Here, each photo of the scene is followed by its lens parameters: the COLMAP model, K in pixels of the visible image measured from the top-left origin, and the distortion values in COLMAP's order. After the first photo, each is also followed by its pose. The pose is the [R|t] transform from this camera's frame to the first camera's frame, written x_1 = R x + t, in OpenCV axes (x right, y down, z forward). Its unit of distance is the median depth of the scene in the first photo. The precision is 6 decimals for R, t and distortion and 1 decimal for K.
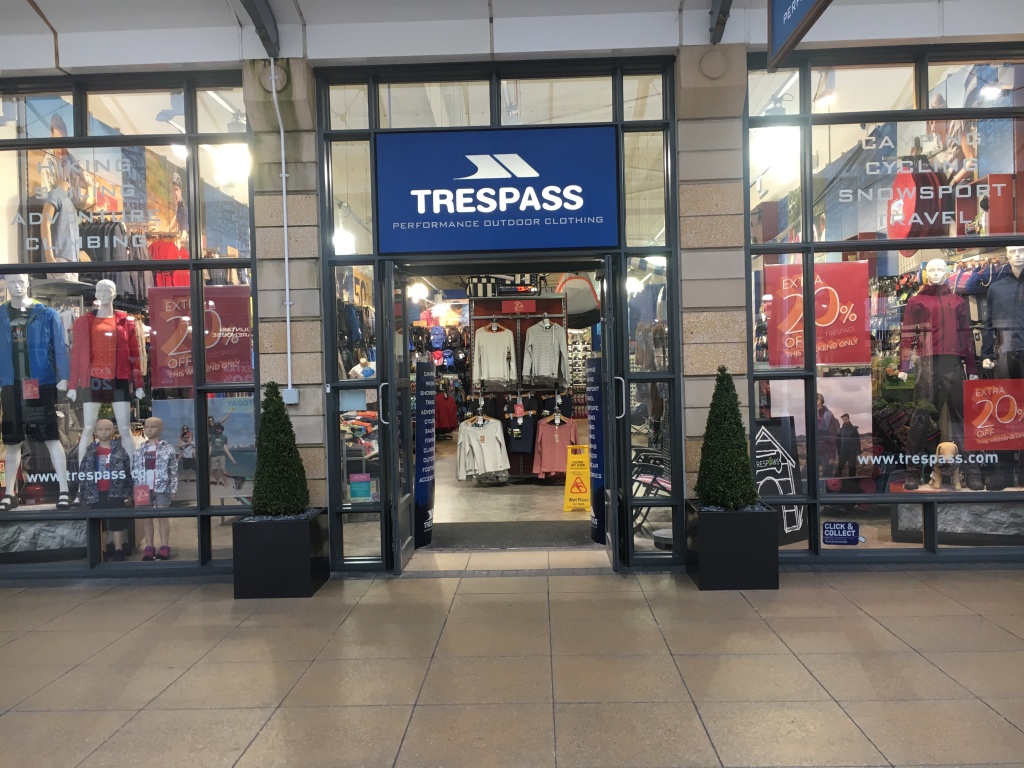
lens RADIAL K [[888.0, 0, 512.0], [0, 888.0, 384.0], [0, 0, 1]] dist [0.033053, -0.020666]
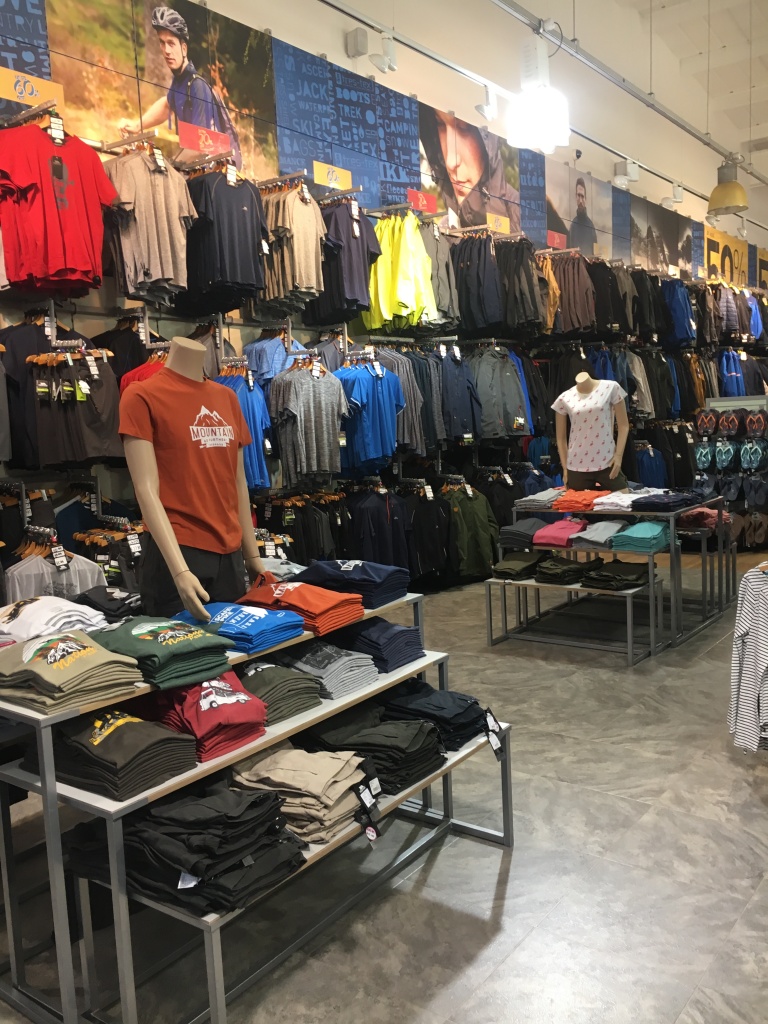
lens RADIAL K [[888.0, 0, 384.0], [0, 888.0, 512.0], [0, 0, 1]] dist [0.033053, -0.020666]
pose [[0.811900, 0.046383, -0.581951, 0.017730], [0.024474, 0.993258, 0.113310, -0.013102], [0.583283, -0.106239, 0.805291, 0.589651]]
